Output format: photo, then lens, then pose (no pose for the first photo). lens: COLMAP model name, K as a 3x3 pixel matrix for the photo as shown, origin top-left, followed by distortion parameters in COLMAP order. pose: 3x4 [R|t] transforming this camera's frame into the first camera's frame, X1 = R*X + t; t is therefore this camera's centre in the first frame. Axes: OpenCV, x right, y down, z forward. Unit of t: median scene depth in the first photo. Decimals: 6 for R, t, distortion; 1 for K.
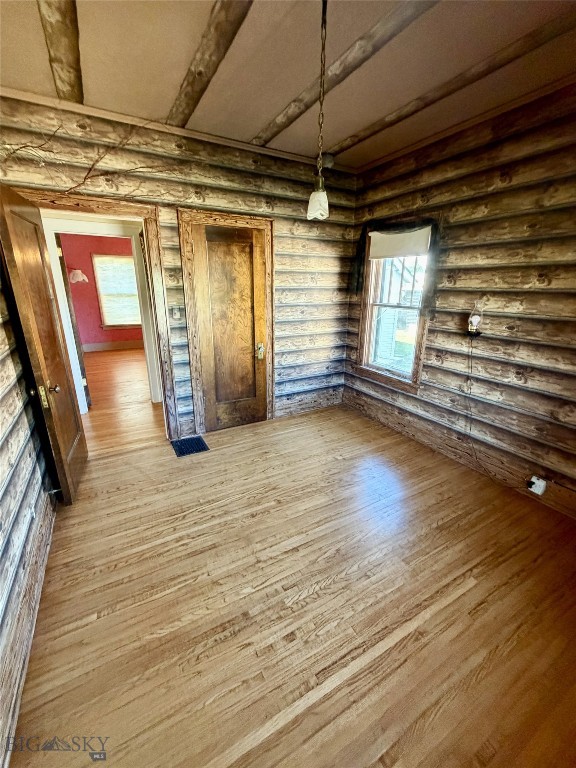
lens RADIAL K [[311.4, 0, 273.7], [0, 311.4, 380.7], [0, 0, 1]] dist [-0.000329, 0.000008]
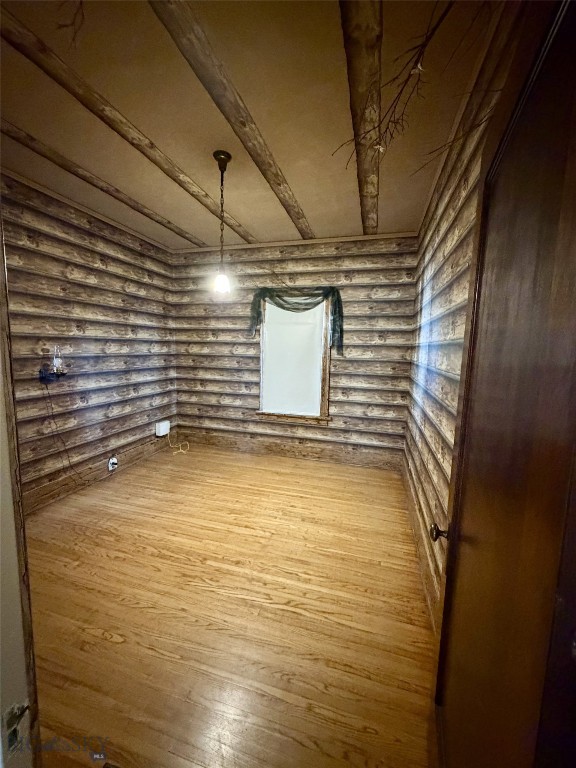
lens RADIAL K [[304.7, 0, 288.2], [0, 304.7, 381.9], [0, 0, 1]] dist [0.000046, 0.000211]
pose [[-0.717894, -0.109567, 0.687476, -0.899674], [0.168013, 0.931075, 0.323838, -0.445231], [-0.675574, 0.347986, -0.650004, 1.509784]]
